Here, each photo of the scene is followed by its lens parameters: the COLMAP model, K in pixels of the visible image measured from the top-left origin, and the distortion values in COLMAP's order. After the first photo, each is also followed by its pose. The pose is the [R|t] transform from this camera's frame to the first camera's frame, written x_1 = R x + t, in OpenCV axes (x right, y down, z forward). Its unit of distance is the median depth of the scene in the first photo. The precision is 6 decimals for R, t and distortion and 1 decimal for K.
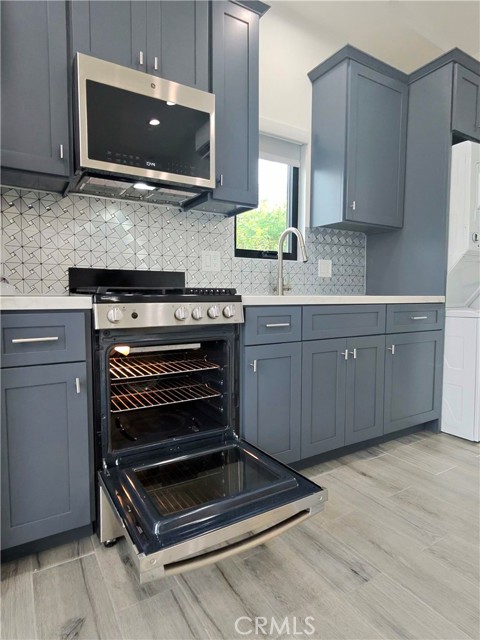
lens RADIAL K [[371.4, 0, 238.9], [0, 371.4, 323.4], [0, 0, 1]] dist [-0.002361, -0.009090]
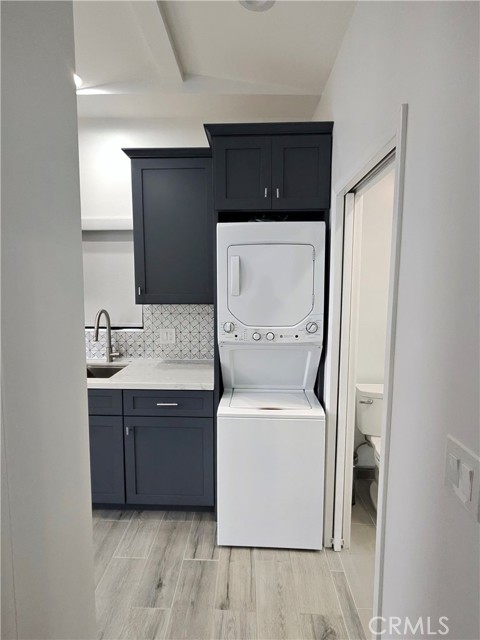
lens RADIAL K [[352.2, 0, 238.1], [0, 352.2, 320.2], [0, 0, 1]] dist [-0.004166, -0.003421]
pose [[0.833861, 0.038177, -0.550652, 1.182178], [-0.038731, 0.999193, 0.010624, -0.260872], [0.550613, 0.012468, 0.834667, 0.288819]]
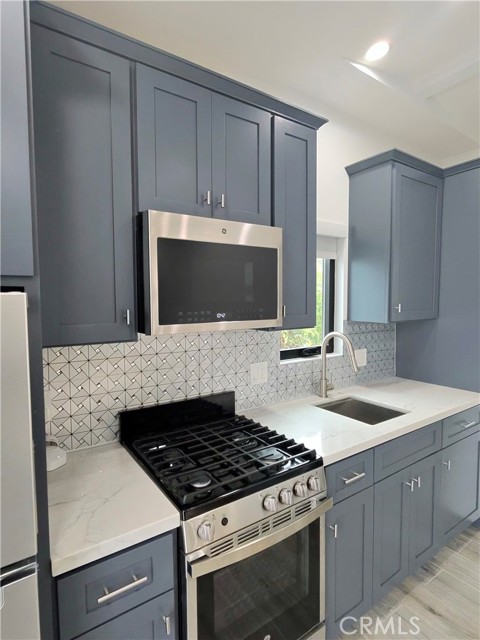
lens RADIAL K [[352.2, 0, 241.1], [0, 352.2, 322.8], [0, 0, 1]] dist [-0.004166, -0.003421]
pose [[0.998312, -0.012488, 0.056720, -0.165609], [0.013540, 0.999743, -0.018197, -0.274933], [-0.056478, 0.018934, 0.998224, 0.098502]]
